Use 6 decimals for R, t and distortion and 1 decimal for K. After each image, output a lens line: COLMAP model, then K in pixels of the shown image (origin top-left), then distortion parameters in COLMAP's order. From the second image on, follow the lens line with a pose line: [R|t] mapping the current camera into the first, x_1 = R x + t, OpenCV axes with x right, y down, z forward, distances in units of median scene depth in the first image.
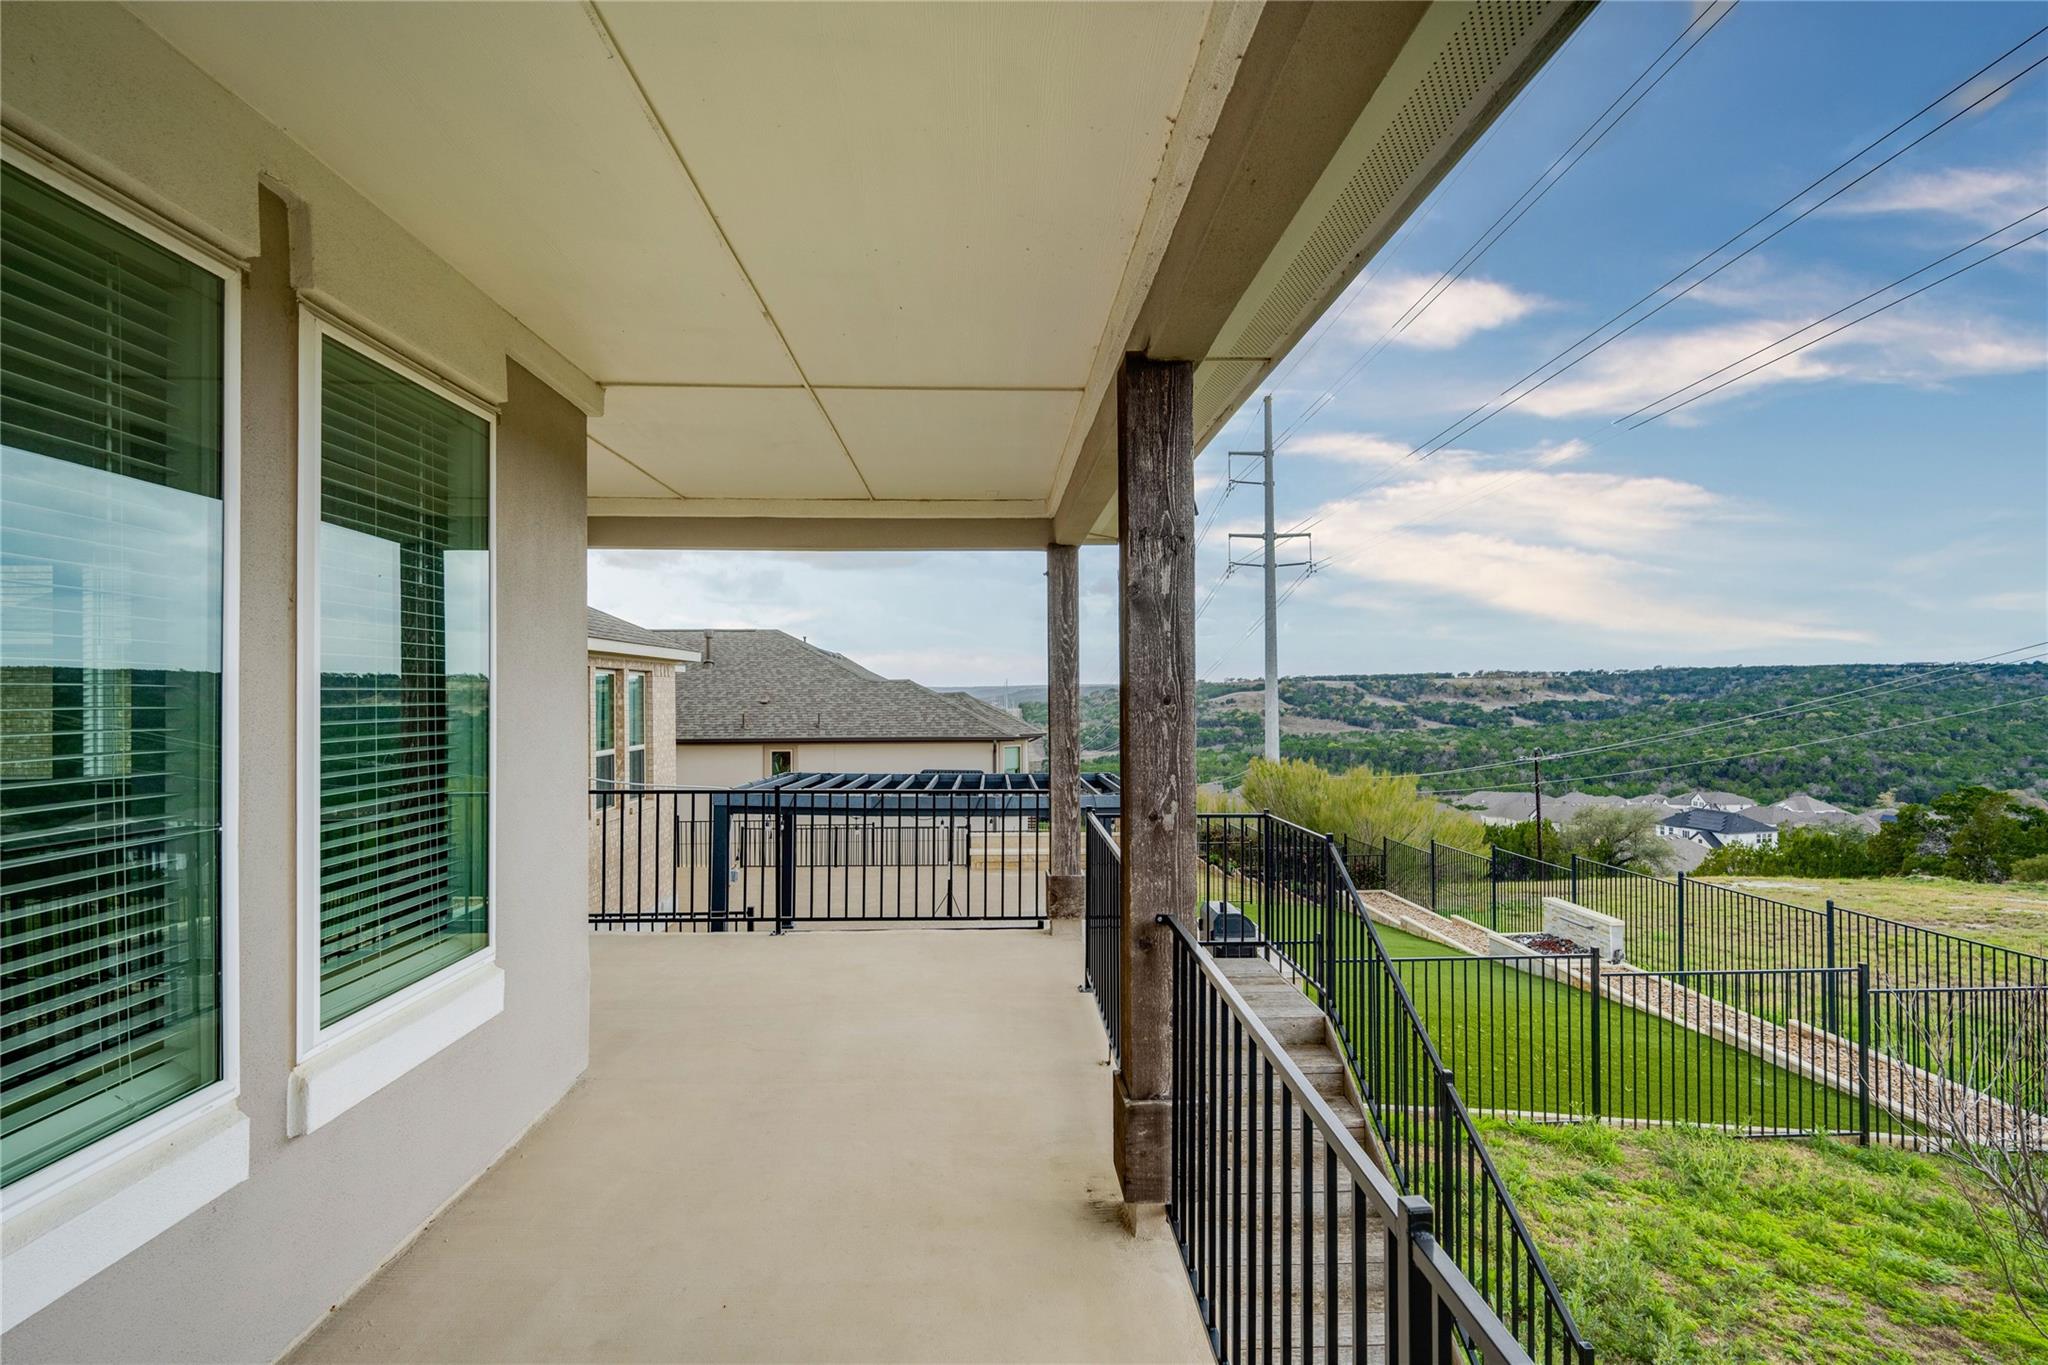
lens RADIAL K [[958.1, 0, 1035.8], [0, 958.1, 680.4], [0, 0, 1]] dist [-0.000664, 0.000556]
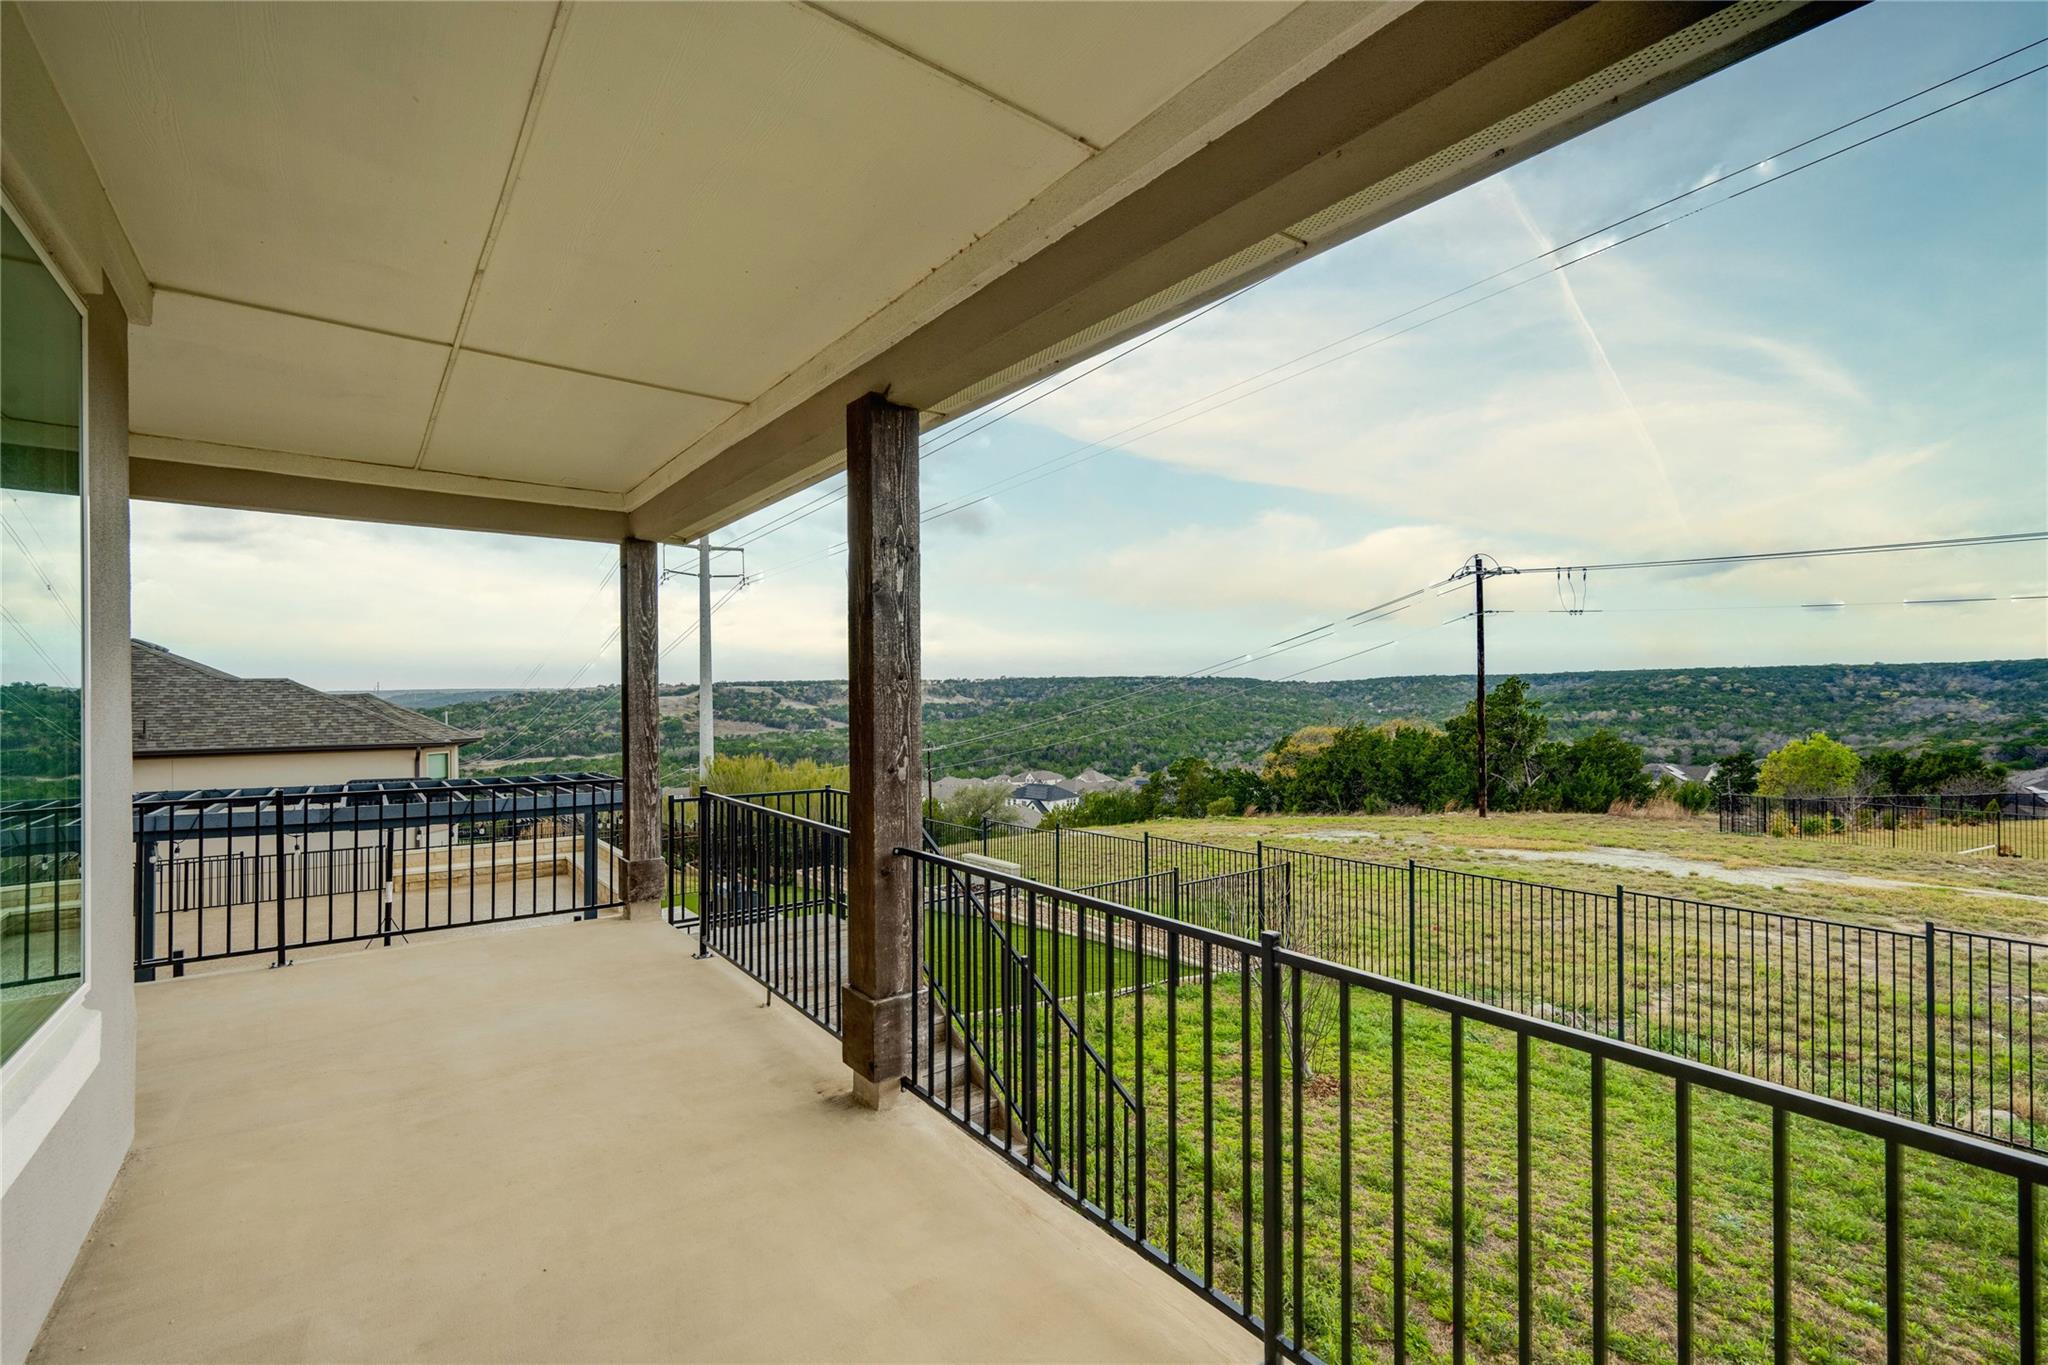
lens RADIAL K [[880.1, 0, 1032.0], [0, 880.1, 688.4], [0, 0, 1]] dist [-0.003351, 0.001410]
pose [[0.820413, 0.003879, 0.571759, -0.063584], [-0.005509, 0.999984, 0.001120, 0.005672], [-0.571745, -0.004068, 0.820421, -0.006932]]
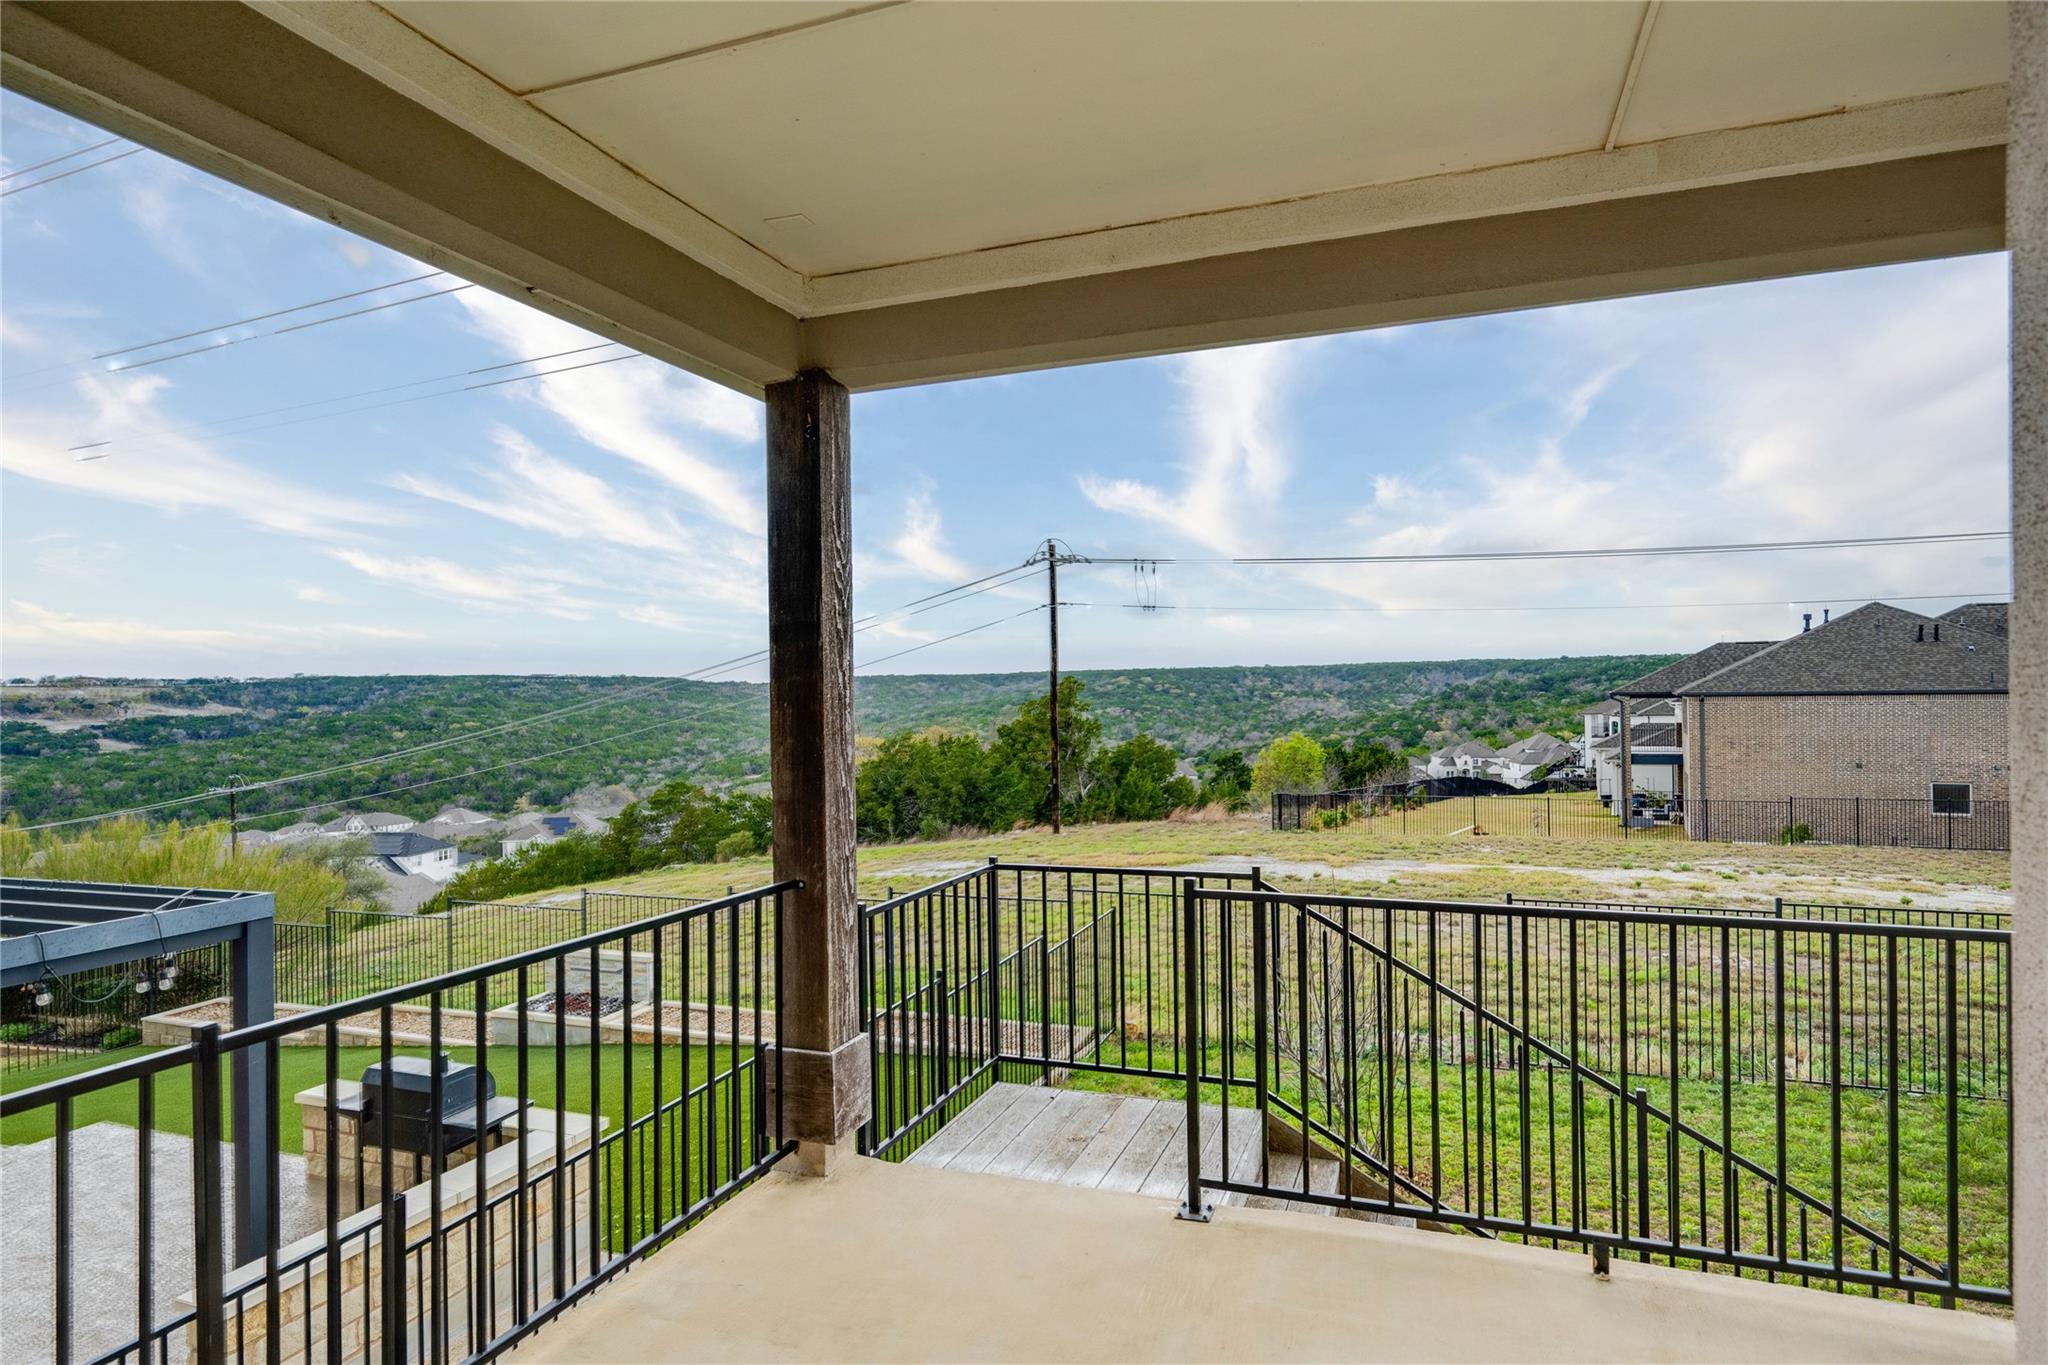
lens RADIAL K [[1102.9, 0, 1031.1], [0, 1102.9, 678.3], [0, 0, 1]] dist [0.002554, -0.001630]
pose [[0.396382, 0.011924, 0.918008, -0.178280], [-0.001846, 0.999924, -0.012191, 0.007786], [-0.918084, 0.003138, 0.396374, 0.271643]]
